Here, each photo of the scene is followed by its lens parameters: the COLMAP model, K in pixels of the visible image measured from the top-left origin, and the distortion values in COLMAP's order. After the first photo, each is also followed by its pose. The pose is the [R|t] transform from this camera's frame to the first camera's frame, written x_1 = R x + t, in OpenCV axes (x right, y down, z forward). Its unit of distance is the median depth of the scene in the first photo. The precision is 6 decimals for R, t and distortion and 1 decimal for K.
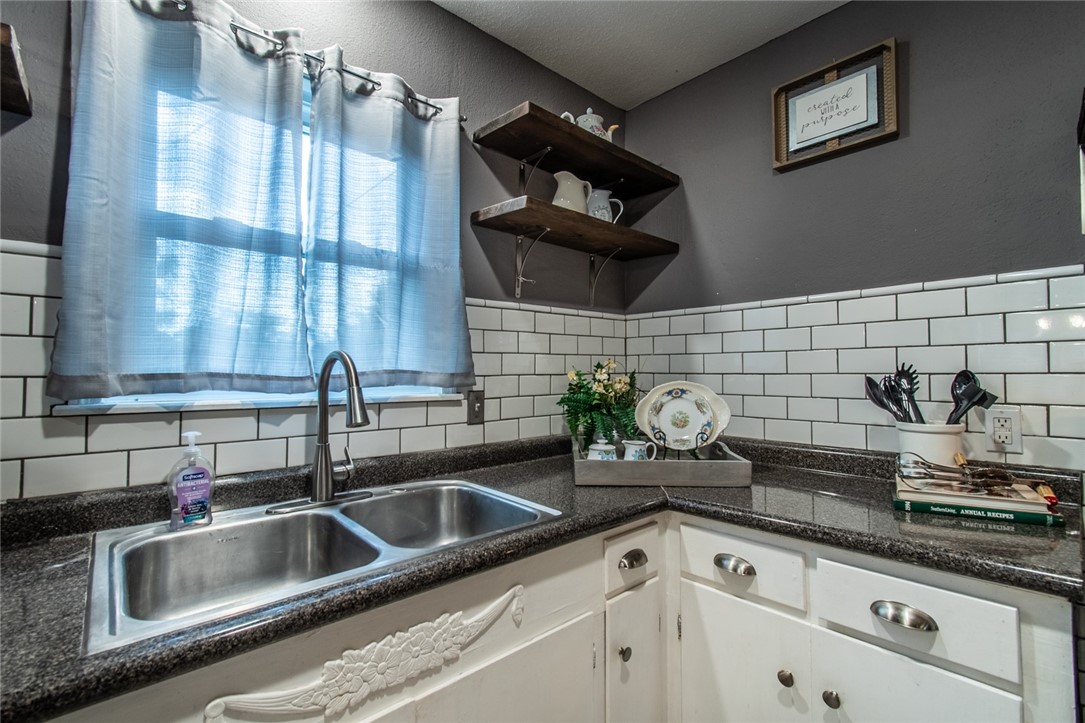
lens RADIAL K [[483.0, 0, 537.7], [0, 483.0, 360.5], [0, 0, 1]] dist [0.005084, -0.000615]
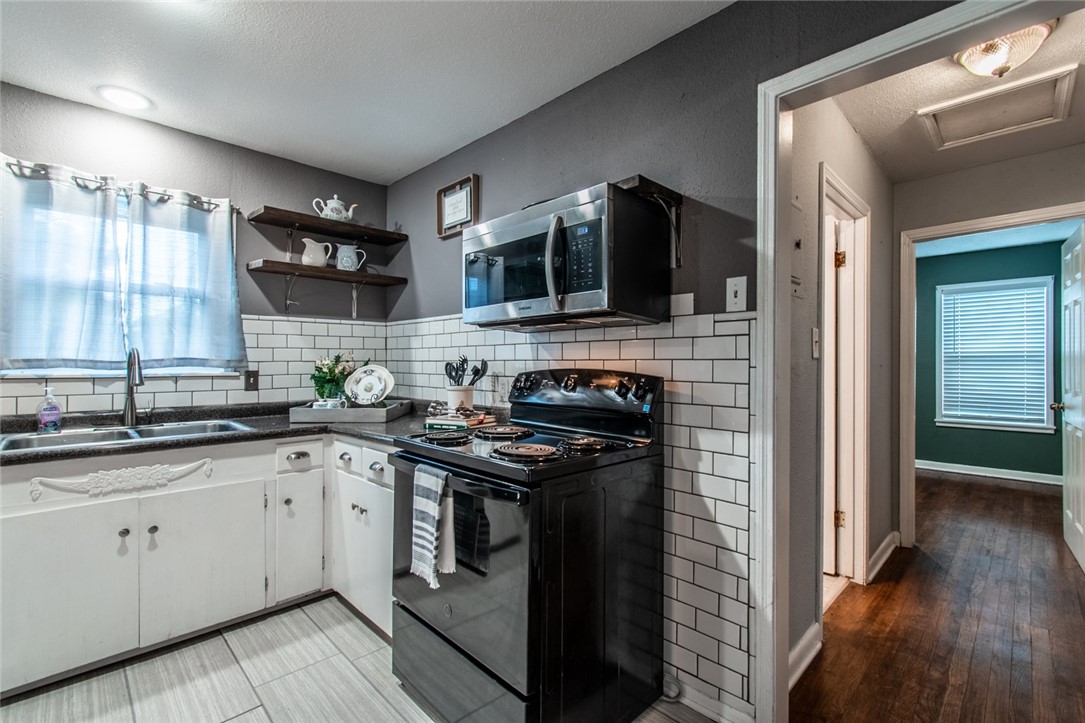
lens RADIAL K [[483.0, 0, 537.1], [0, 483.0, 360.7], [0, 0, 1]] dist [0.005084, -0.000615]
pose [[0.998832, 0.003168, 0.048213, 0.979534], [-0.004141, 0.999790, 0.020086, -0.011567], [-0.048140, -0.020262, 0.998635, -0.897249]]
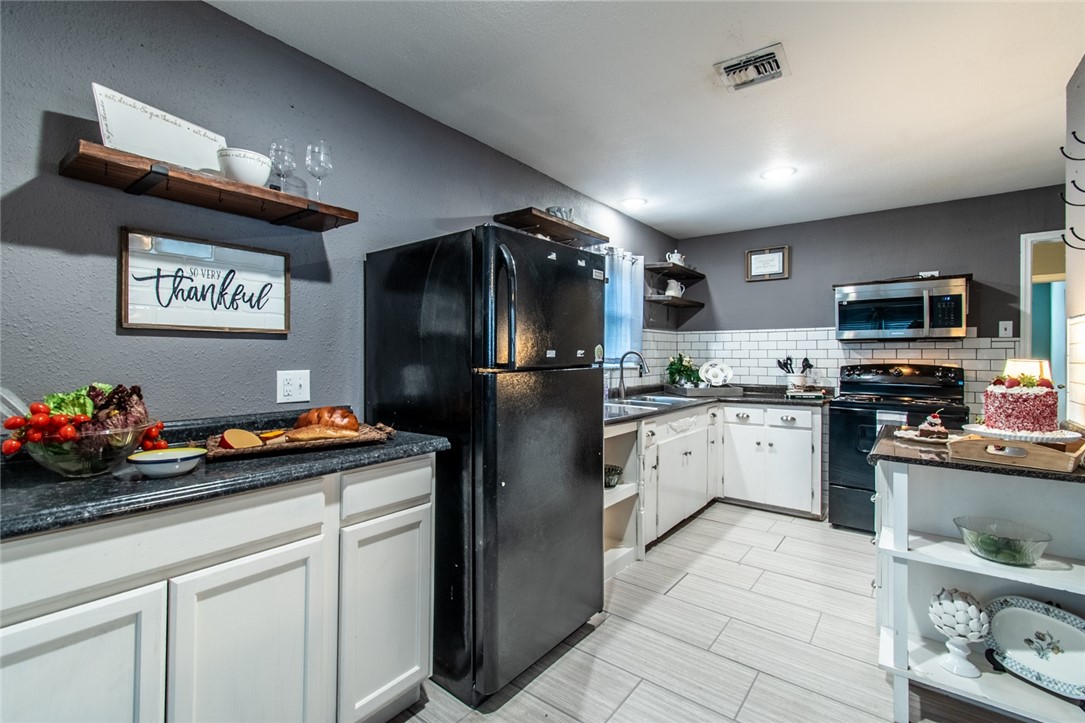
lens RADIAL K [[483.0, 0, 540.5], [0, 483.0, 353.2], [0, 0, 1]] dist [0.005084, -0.000615]
pose [[0.983330, 0.006729, 0.181705, -1.423902], [-0.010200, 0.999783, 0.018175, -0.049915], [-0.181543, -0.019725, 0.983185, -1.824139]]
